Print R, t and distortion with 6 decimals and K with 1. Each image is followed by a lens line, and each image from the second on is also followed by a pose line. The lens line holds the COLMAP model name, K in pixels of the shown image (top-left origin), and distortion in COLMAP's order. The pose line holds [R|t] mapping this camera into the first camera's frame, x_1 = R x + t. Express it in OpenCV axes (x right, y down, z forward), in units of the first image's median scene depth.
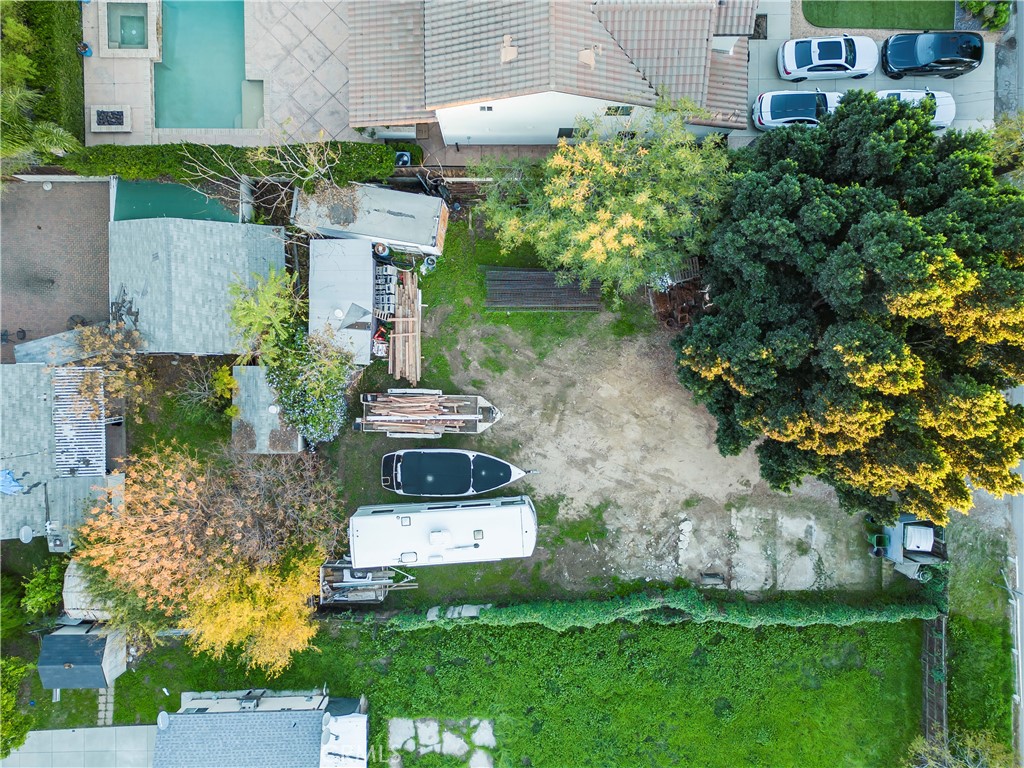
lens RADIAL K [[716.5, 0, 508.9], [0, 716.5, 387.4], [0, 0, 1]] dist [0.068665, -0.044741]
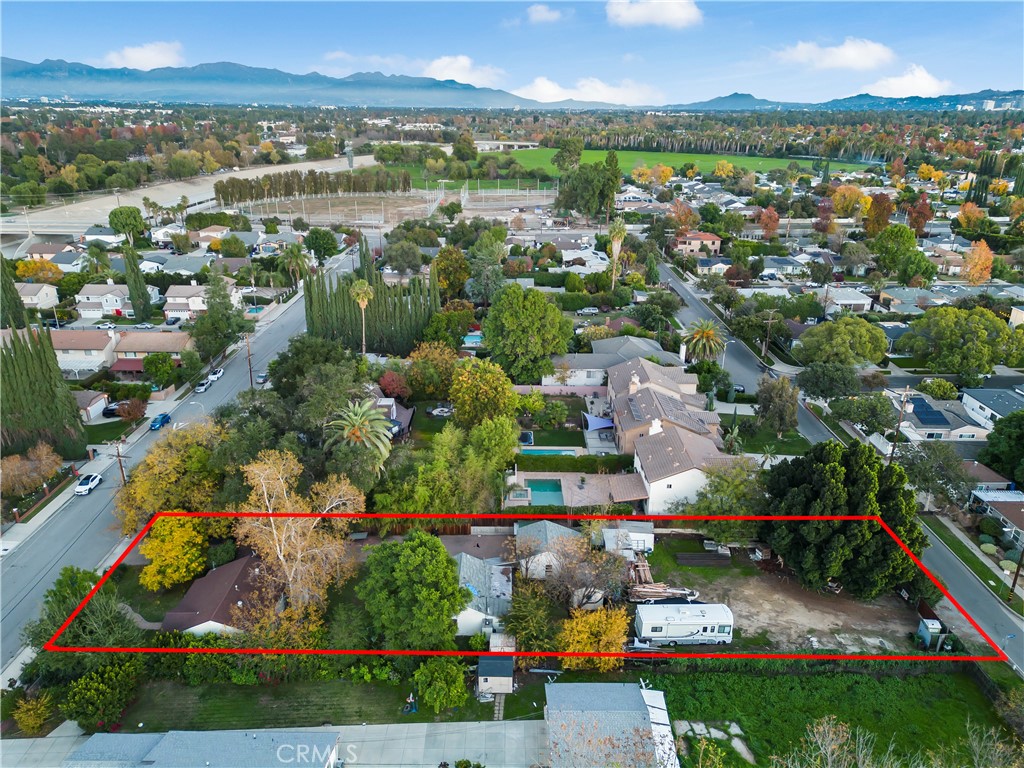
lens RADIAL K [[716.5, 0, 510.5], [0, 716.5, 387.2], [0, 0, 1]] dist [0.068665, -0.044741]
pose [[0.999972, 0.004032, -0.006273, -0.528631], [-0.007295, 0.354541, -0.935012, 1.740616], [-0.001546, 0.935032, 0.354560, -0.266287]]
